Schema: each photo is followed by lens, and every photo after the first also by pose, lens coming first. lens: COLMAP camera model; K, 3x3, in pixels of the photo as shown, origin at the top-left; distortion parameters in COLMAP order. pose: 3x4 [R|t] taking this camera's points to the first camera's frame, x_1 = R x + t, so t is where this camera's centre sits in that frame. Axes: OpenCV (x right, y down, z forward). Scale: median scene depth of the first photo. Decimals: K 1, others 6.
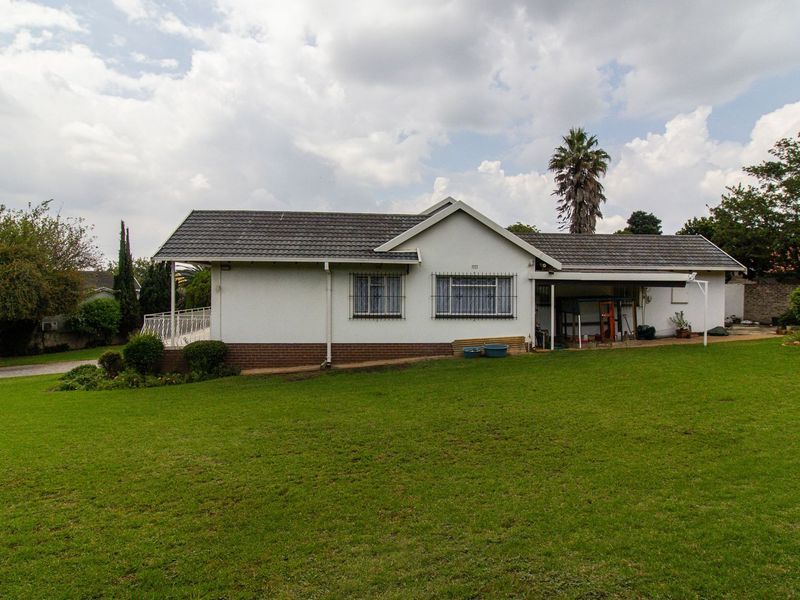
lens RADIAL K [[545.5, 0, 399.3], [0, 545.5, 297.9], [0, 0, 1]] dist [0.000706, 0.001496]
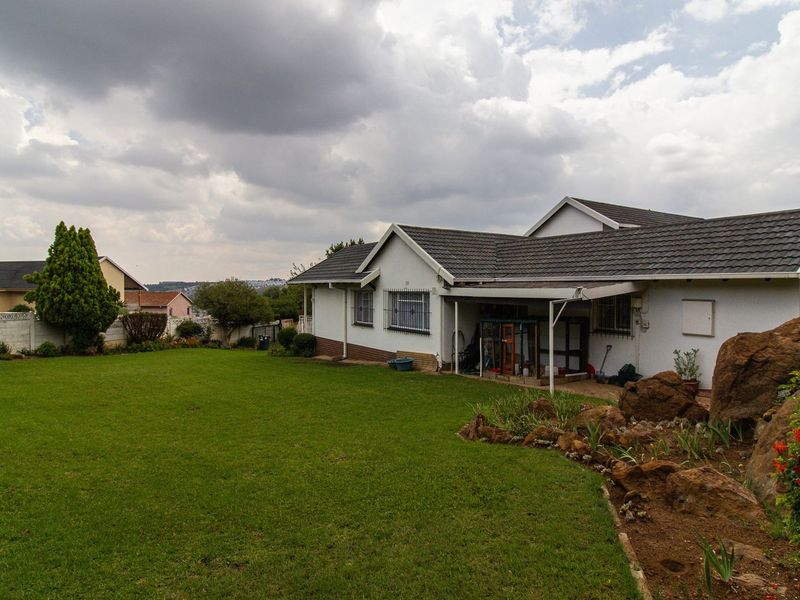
lens RADIAL K [[545.5, 0, 399.4], [0, 545.5, 297.9], [0, 0, 1]] dist [0.000706, 0.001496]
pose [[0.390332, 0.012780, -0.920585, 1.096047], [-0.012966, 0.999881, 0.008384, -0.037050], [0.920583, 0.008664, 0.390452, 0.571678]]
